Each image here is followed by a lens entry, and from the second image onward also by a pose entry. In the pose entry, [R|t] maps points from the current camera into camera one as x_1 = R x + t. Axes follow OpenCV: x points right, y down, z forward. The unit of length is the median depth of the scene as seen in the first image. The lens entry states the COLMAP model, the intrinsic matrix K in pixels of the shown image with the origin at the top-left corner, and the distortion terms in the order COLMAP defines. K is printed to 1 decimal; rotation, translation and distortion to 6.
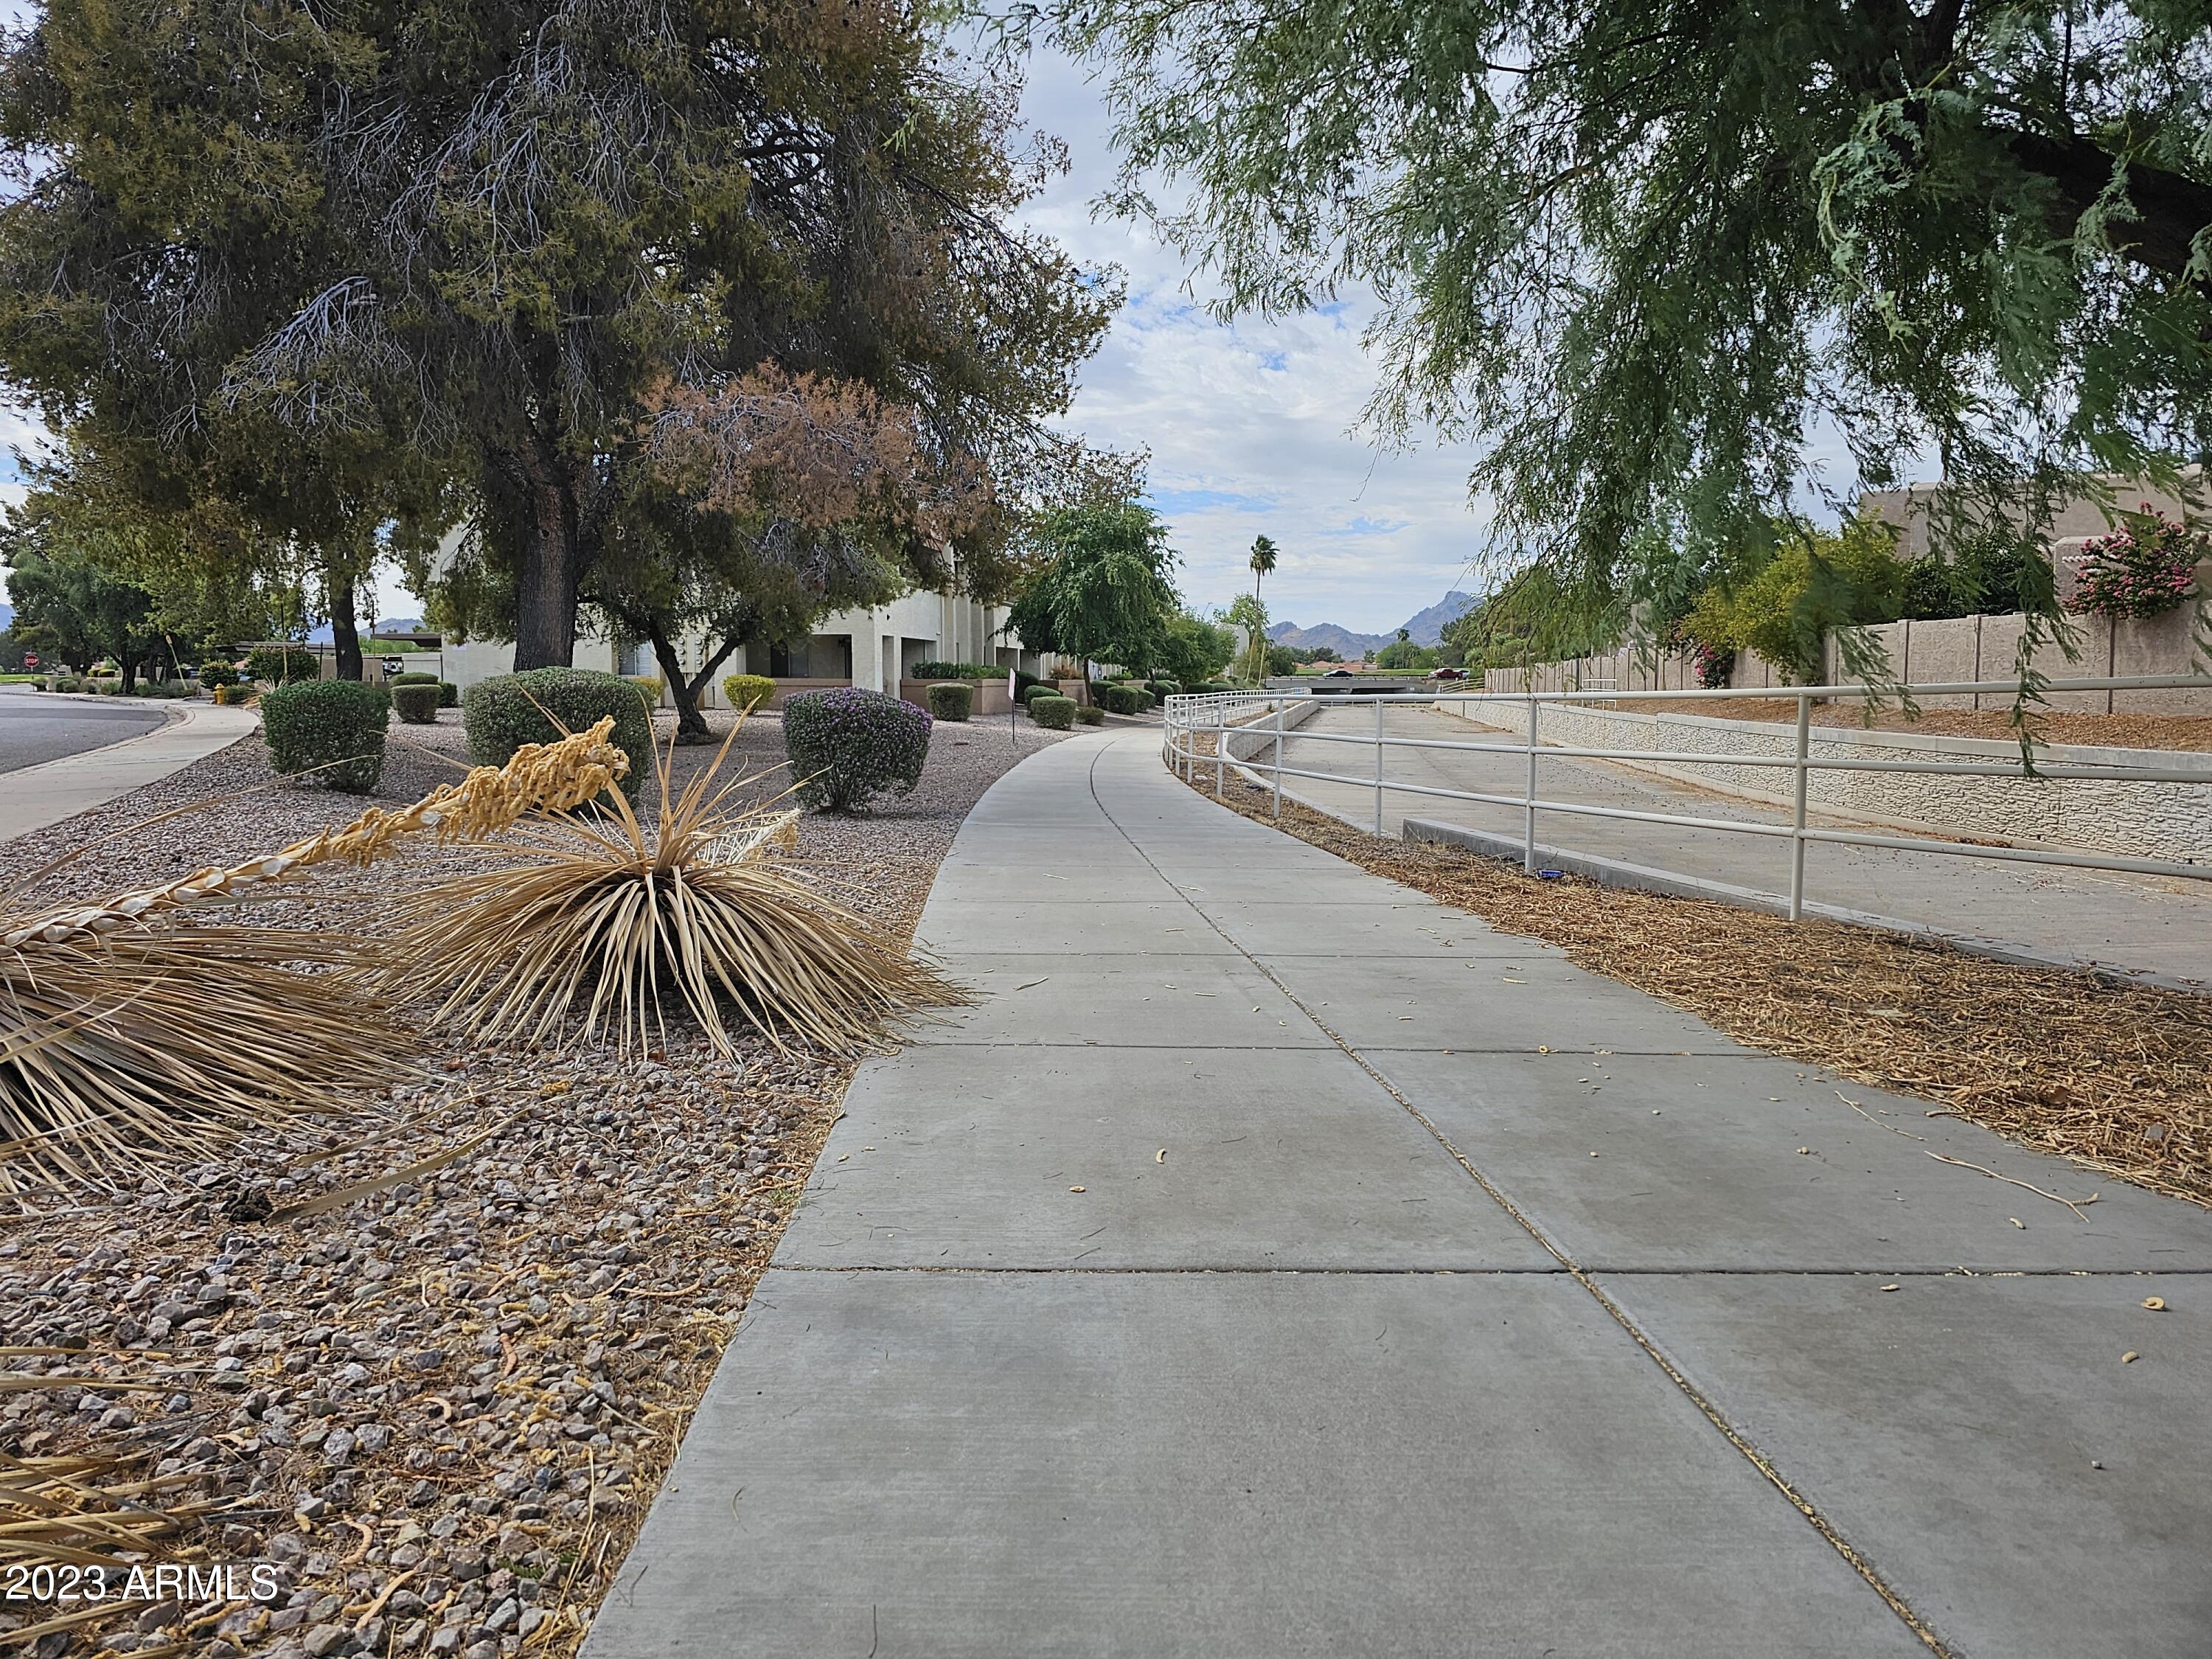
lens RADIAL K [[1496.3, 0, 1090.5], [0, 1496.3, 835.4], [0, 0, 1]] dist [0.054191, -0.049263]
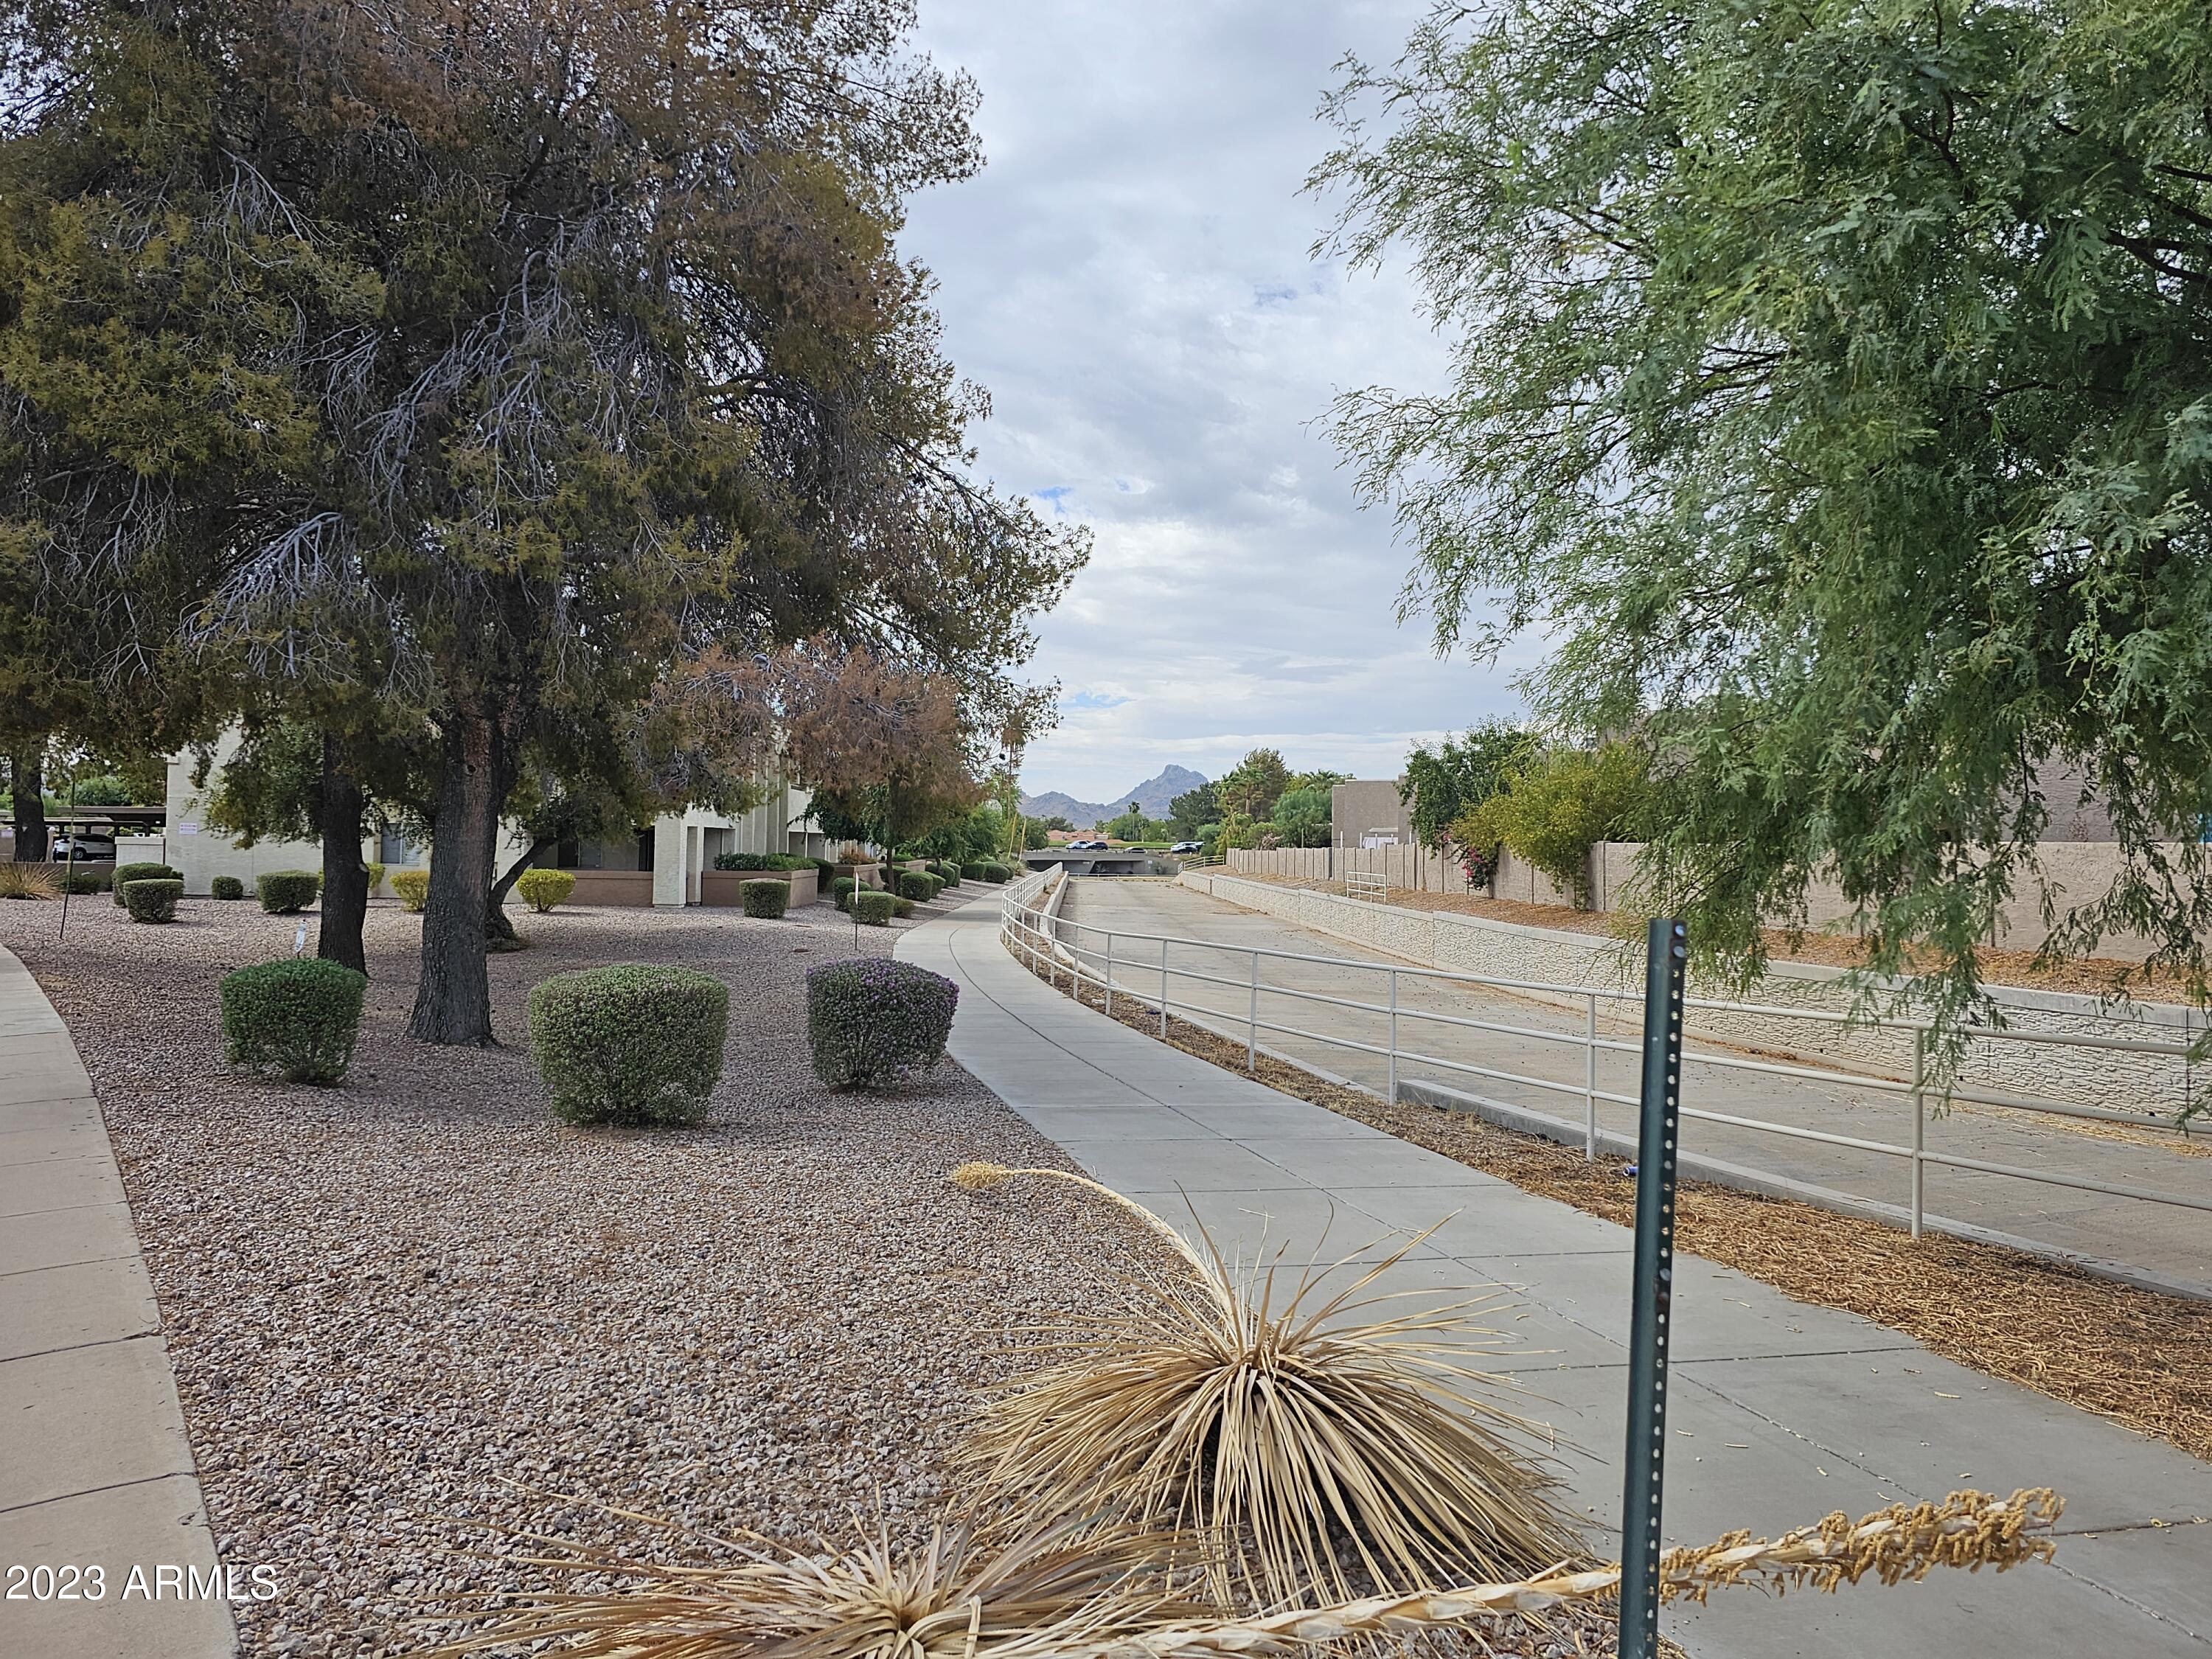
lens RADIAL K [[1496.3, 0, 1093.6], [0, 1496.3, 848.9], [0, 0, 1]] dist [0.054191, -0.049263]
pose [[0.975470, 0.013059, 0.219746, -0.167185], [0.005948, 0.996311, -0.085610, -0.060416], [-0.220054, 0.084816, 0.971793, 0.016143]]
